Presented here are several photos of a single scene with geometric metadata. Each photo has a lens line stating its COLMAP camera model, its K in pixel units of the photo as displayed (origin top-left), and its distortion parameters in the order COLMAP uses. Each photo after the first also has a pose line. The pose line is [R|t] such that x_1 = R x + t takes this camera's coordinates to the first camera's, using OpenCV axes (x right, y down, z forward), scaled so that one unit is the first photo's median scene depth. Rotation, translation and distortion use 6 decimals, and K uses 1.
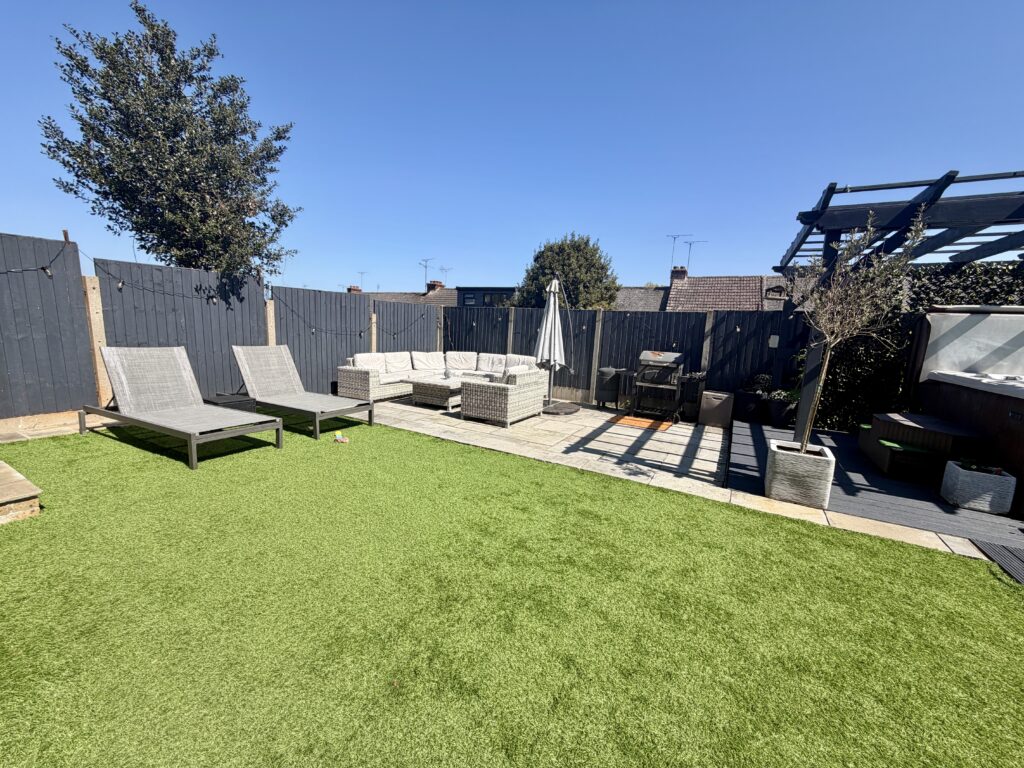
lens RADIAL K [[407.2, 0, 510.5], [0, 407.2, 385.1], [0, 0, 1]] dist [0.001178, -0.000362]
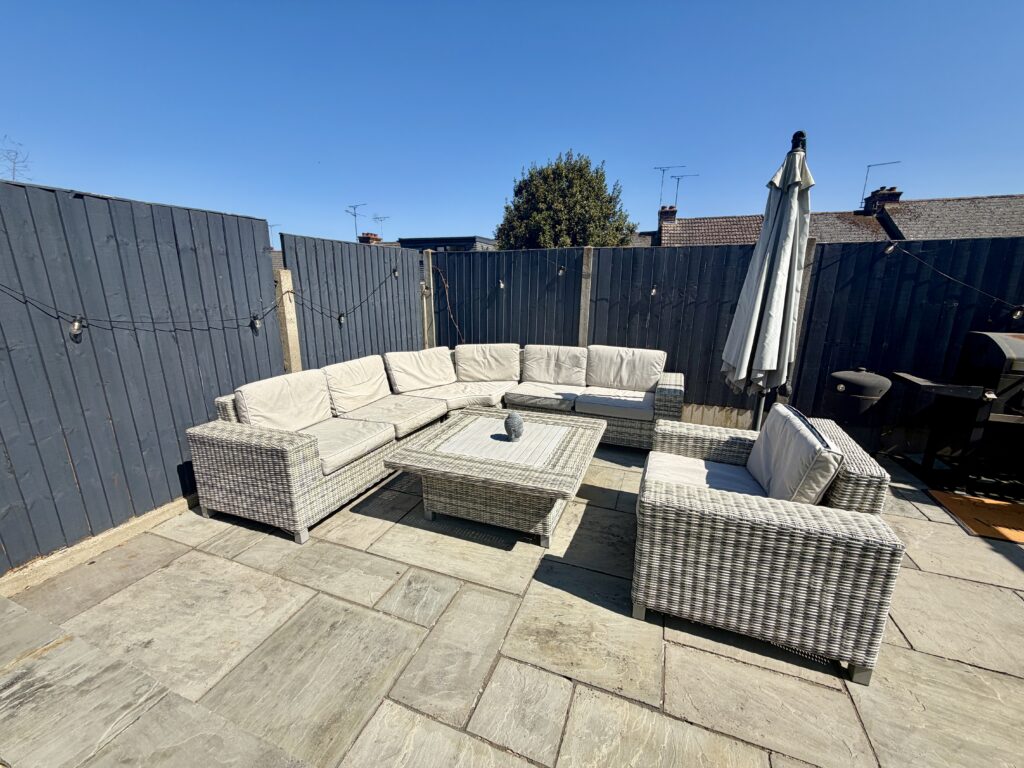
lens RADIAL K [[407.2, 0, 510.5], [0, 407.2, 385.1], [0, 0, 1]] dist [0.001178, -0.000362]
pose [[0.987228, -0.076763, 0.139599, -0.260586], [0.062737, 0.992780, 0.102239, -0.128394], [-0.146439, -0.092175, 0.984916, 0.810401]]
